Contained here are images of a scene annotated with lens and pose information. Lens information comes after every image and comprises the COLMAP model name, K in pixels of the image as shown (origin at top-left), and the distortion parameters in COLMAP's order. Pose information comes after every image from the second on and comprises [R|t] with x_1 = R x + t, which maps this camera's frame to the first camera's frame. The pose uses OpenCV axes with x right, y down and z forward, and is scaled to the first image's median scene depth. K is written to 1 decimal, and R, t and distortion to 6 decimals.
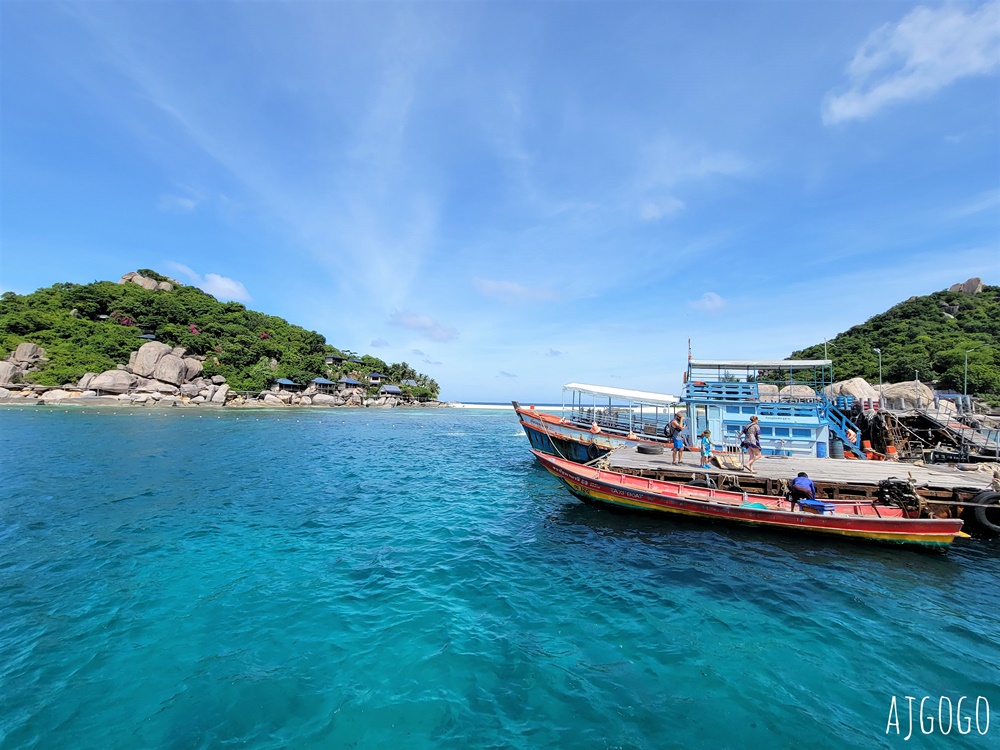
lens RADIAL K [[410.6, 0, 501.7], [0, 410.6, 377.9], [0, 0, 1]] dist [-0.003738, -0.000176]
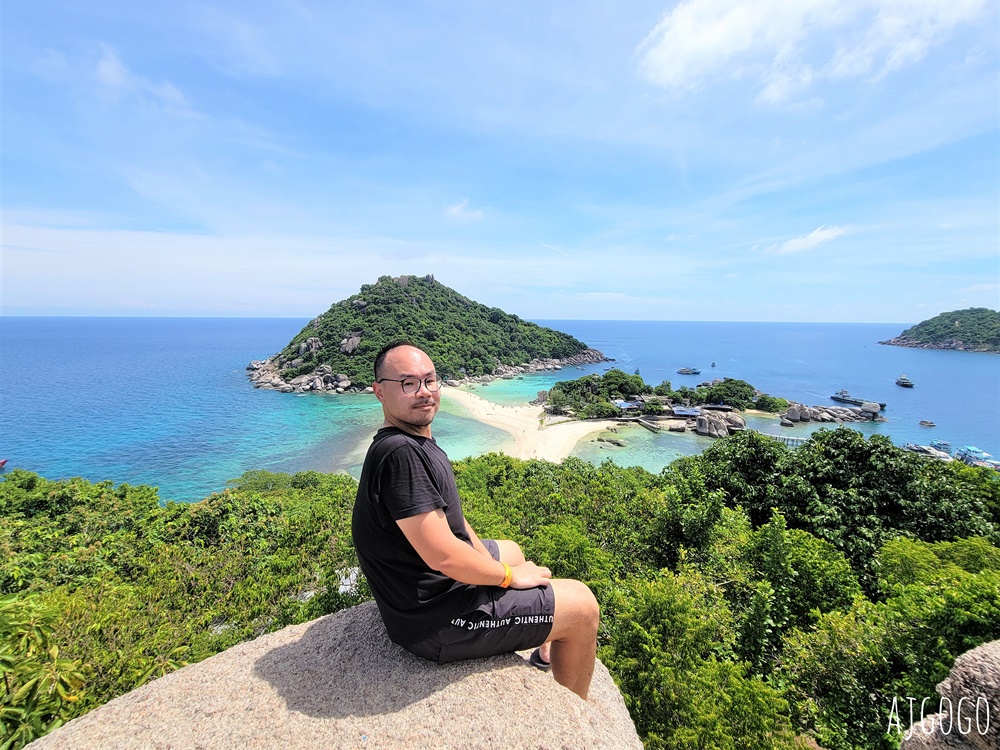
lens RADIAL K [[442.2, 0, 502.3], [0, 442.2, 377.7], [0, 0, 1]] dist [-0.002765, -0.000059]
pose [[-0.014821, -0.156504, 0.987566, -0.553750], [-0.066386, 0.985649, 0.155204, -0.161788], [-0.997684, -0.063260, -0.024998, 0.700784]]
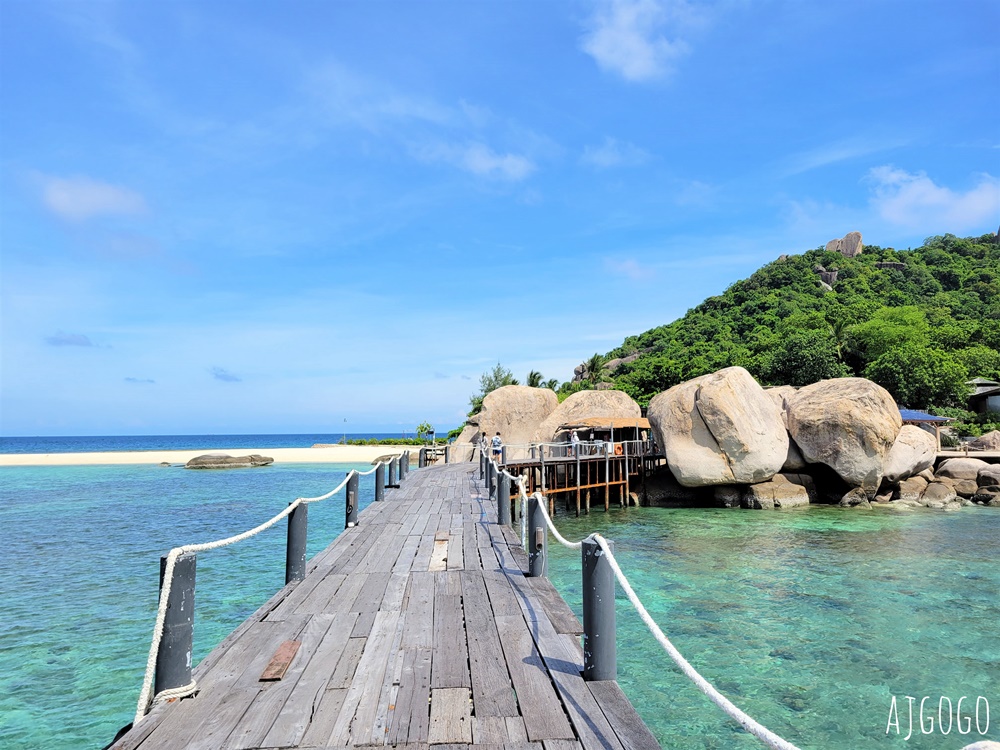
lens RADIAL K [[754.8, 0, 495.1], [0, 754.8, 373.6], [0, 0, 1]] dist [0.065138, -0.035760]
pose [[0.905492, 0.005577, 0.424327, 0.104055], [0.000547, 0.999897, -0.014308, 0.003808], [-0.424363, 0.013188, 0.905396, 0.127219]]
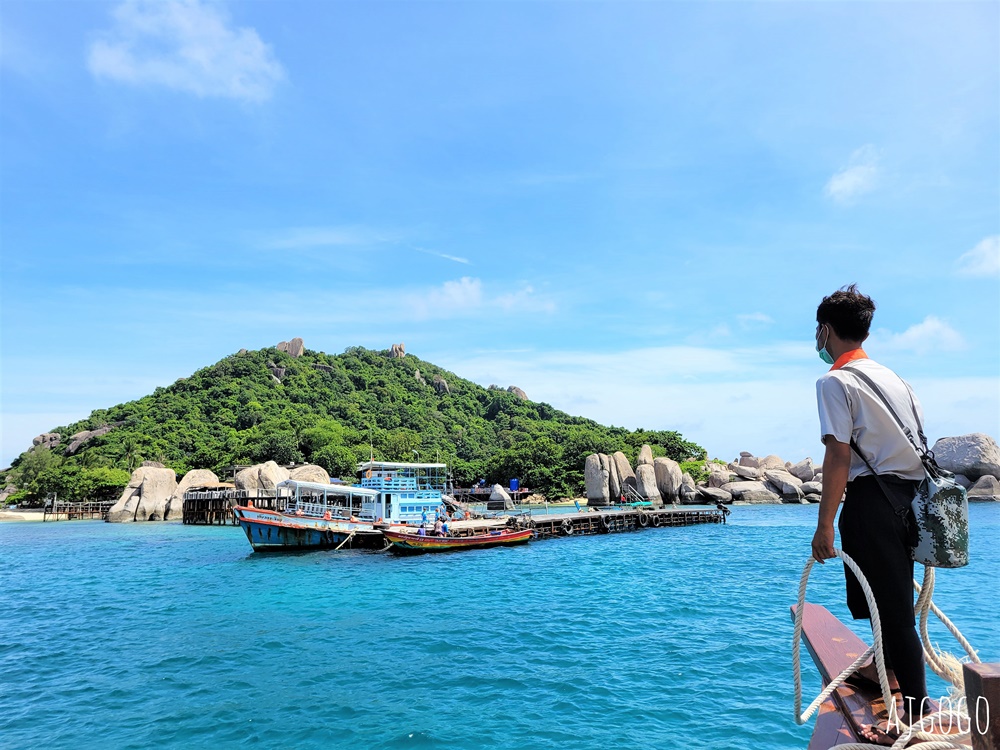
lens RADIAL K [[754.8, 0, 495.1], [0, 754.8, 373.6], [0, 0, 1]] dist [0.065138, -0.035760]
pose [[0.410349, 0.108099, 0.905499, -0.109339], [-0.018879, 0.993744, -0.110078, -0.004128], [-0.911733, 0.028075, 0.409822, -0.027484]]
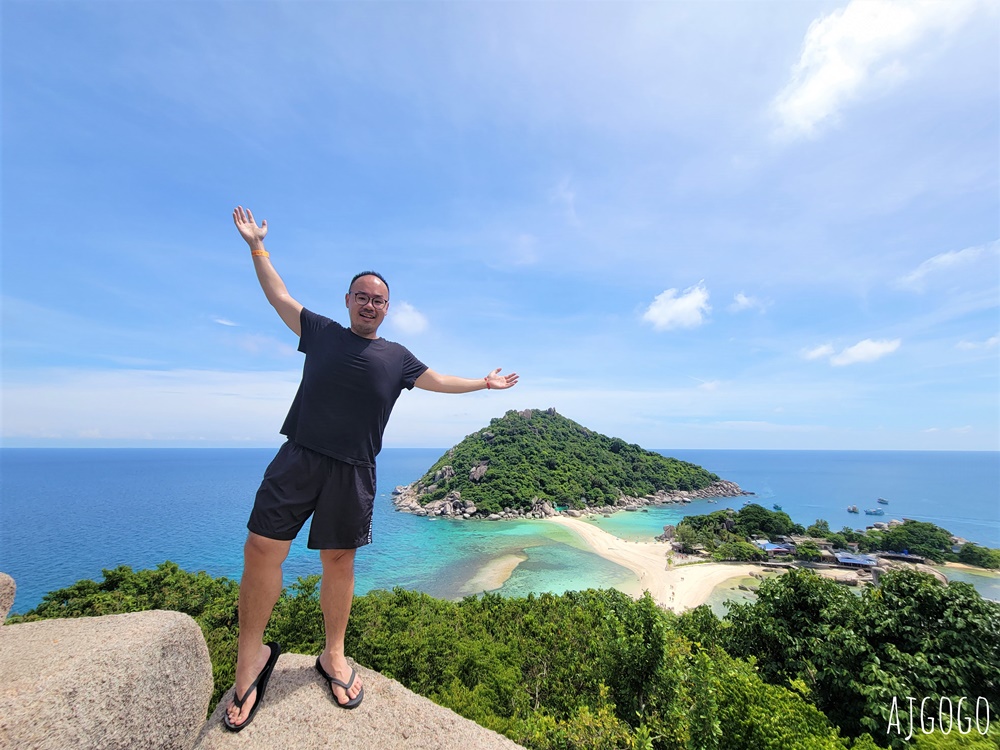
lens RADIAL K [[420.1, 0, 501.6], [0, 420.1, 379.6], [0, 0, 1]] dist [-0.002705, 0.000109]
pose [[0.265408, 0.131972, 0.955061, -0.554756], [-0.053619, 0.991075, -0.122048, -0.161691], [-0.962644, -0.018817, 0.270115, 0.689591]]
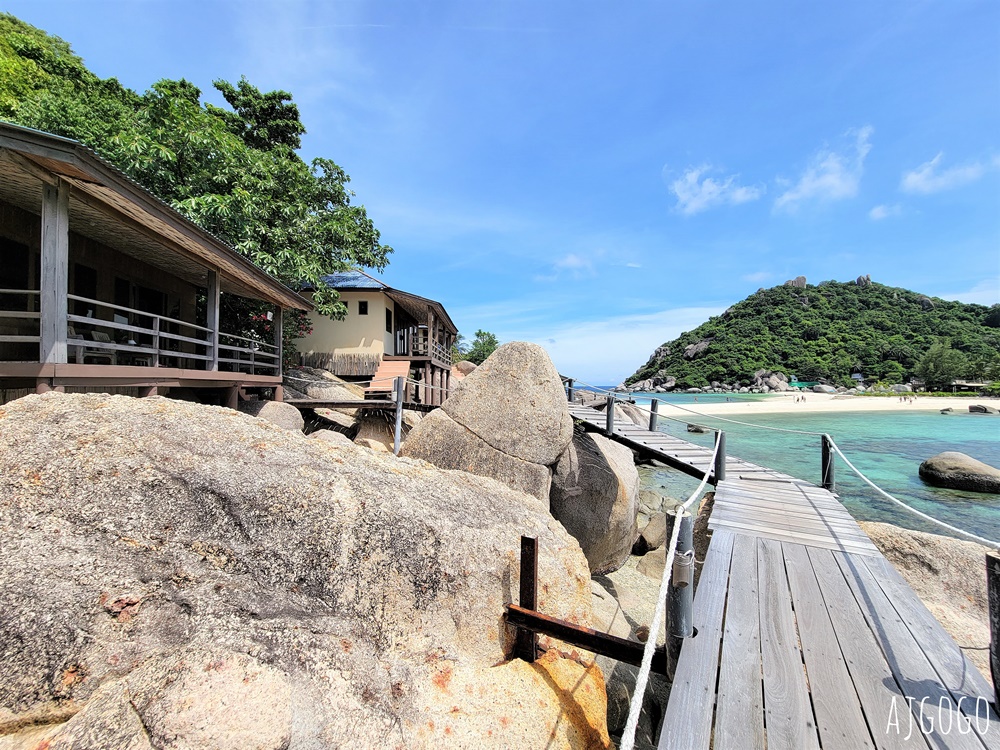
lens RADIAL K [[410.6, 0, 501.7], [0, 410.6, 377.9], [0, 0, 1]] dist [-0.003738, -0.000176]
pose [[0.850992, -0.014708, 0.524972, -0.250997], [-0.008063, 0.999124, 0.041062, 0.012783], [-0.525116, -0.039176, 0.850128, 0.453722]]
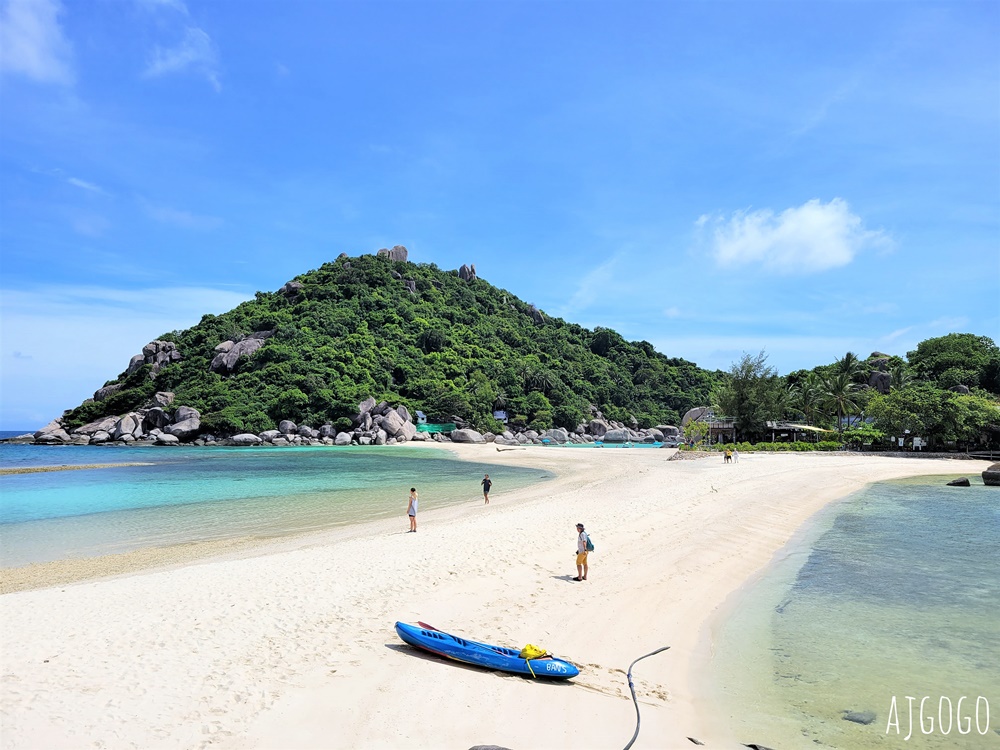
lens RADIAL K [[755.9, 0, 503.8], [0, 755.9, 373.7], [0, 0, 1]] dist [0.038990, -0.001633]
pose [[0.166456, 0.053118, 0.984617, -0.113573], [-0.057932, 0.997350, -0.044011, 0.027998], [-0.984346, -0.049715, 0.169092, 0.628494]]
